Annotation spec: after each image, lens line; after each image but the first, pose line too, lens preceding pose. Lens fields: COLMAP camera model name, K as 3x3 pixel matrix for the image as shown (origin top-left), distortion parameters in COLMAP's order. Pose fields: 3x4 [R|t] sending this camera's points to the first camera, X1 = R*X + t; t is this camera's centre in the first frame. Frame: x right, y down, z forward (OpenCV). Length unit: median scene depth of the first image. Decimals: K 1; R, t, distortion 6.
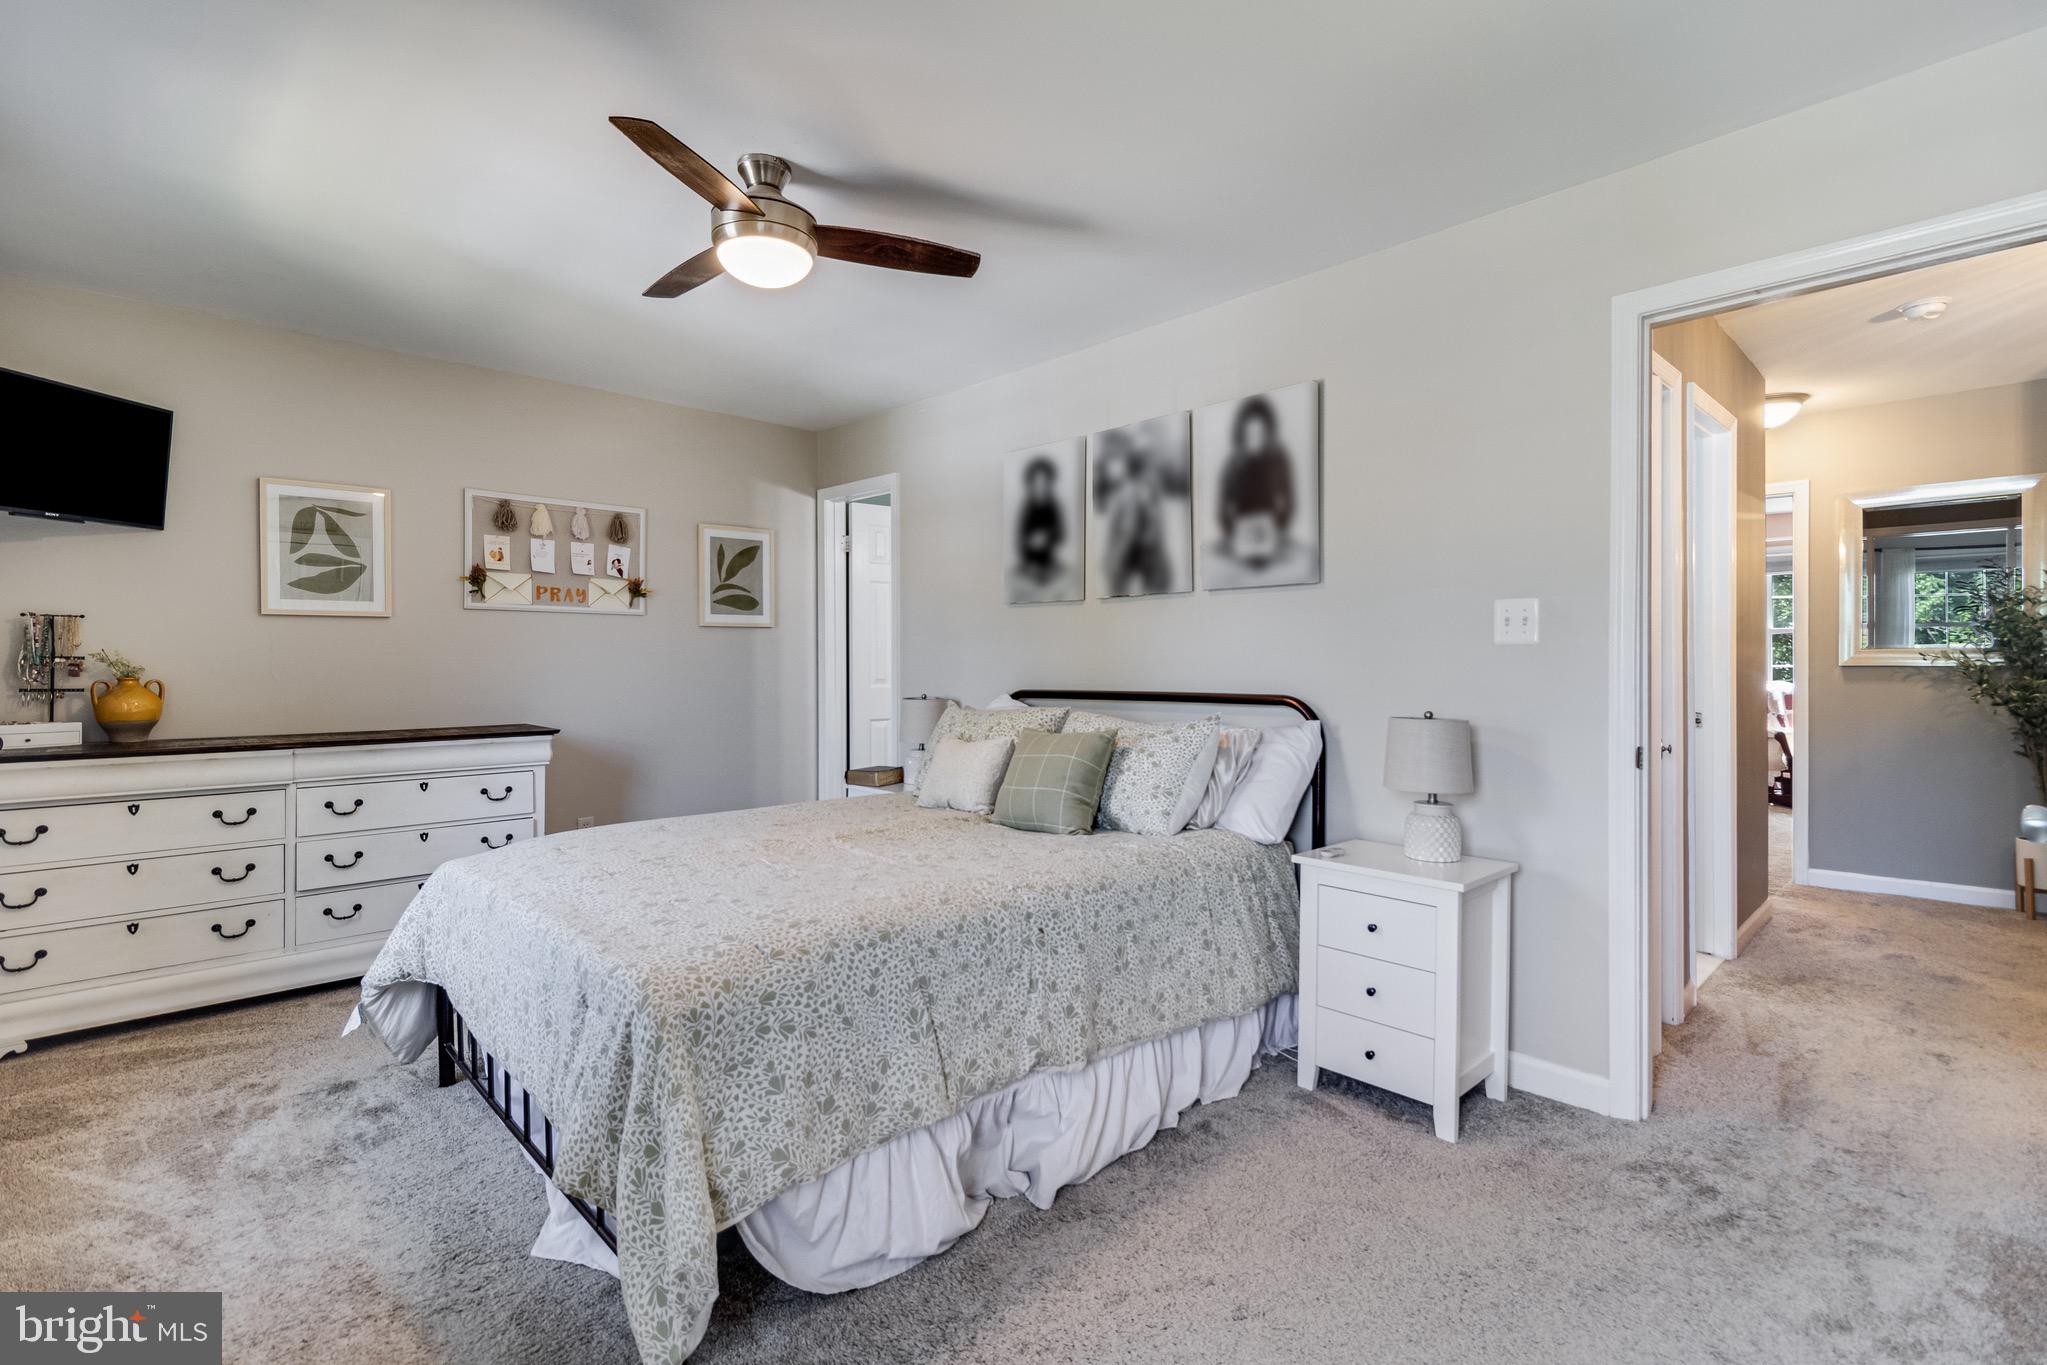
lens RADIAL K [[937.6, 0, 1025.2], [0, 937.6, 669.5], [0, 0, 1]] dist [-0.000398, 0.000035]
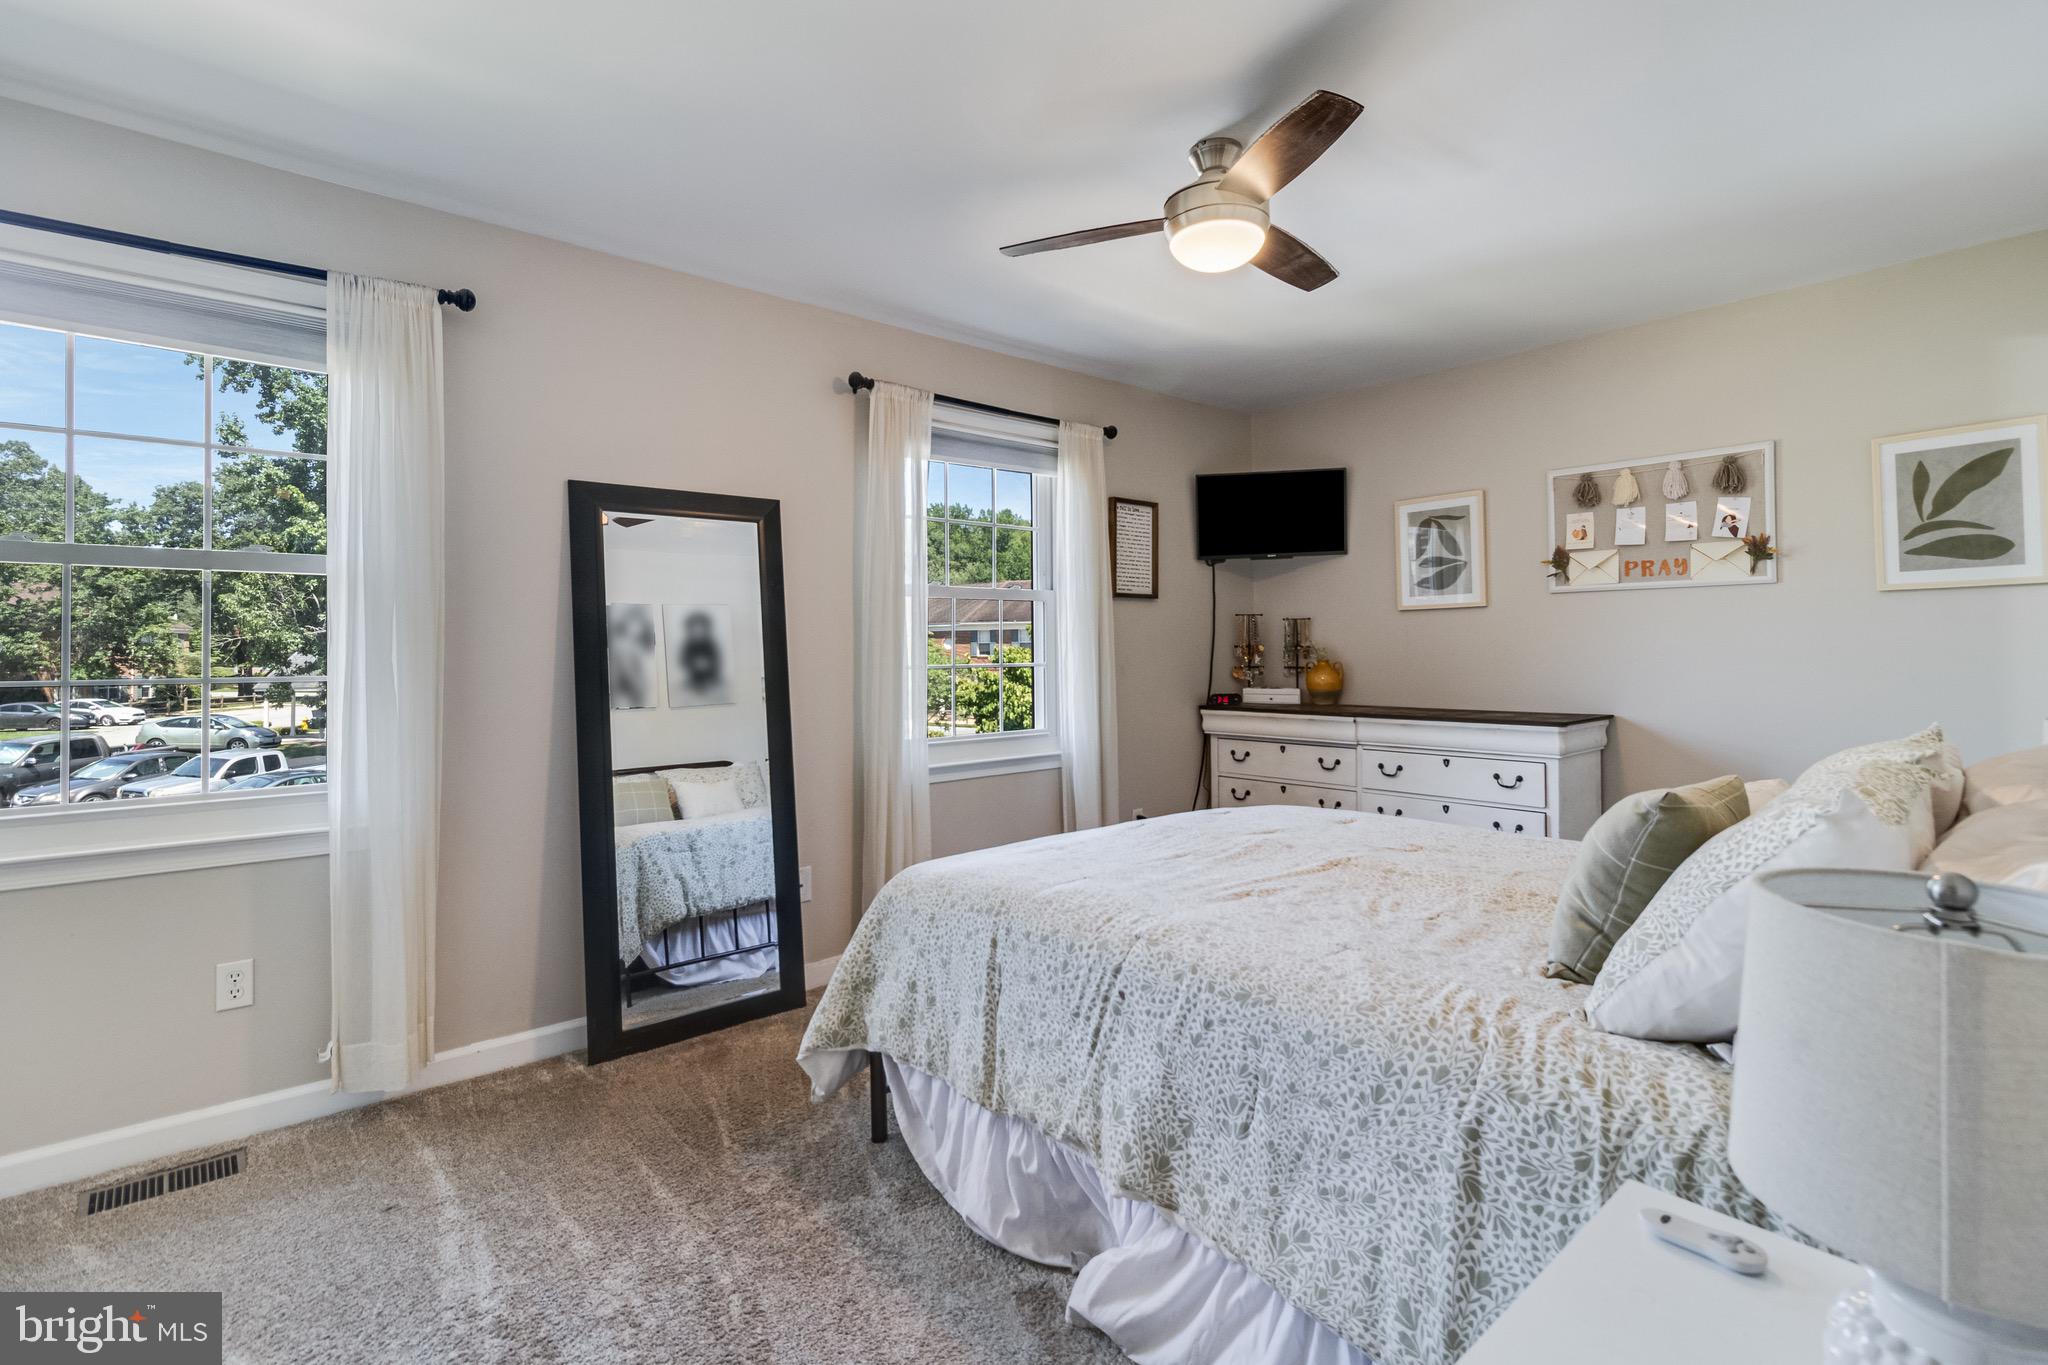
lens RADIAL K [[938.0, 0, 1015.1], [0, 938.0, 644.6], [0, 0, 1]] dist [-0.000398, 0.000035]
pose [[-0.048067, -0.005595, -0.998828, 0.462085], [0.001540, 0.999983, -0.005676, -0.006784], [0.998843, -0.001811, -0.048057, 0.540776]]
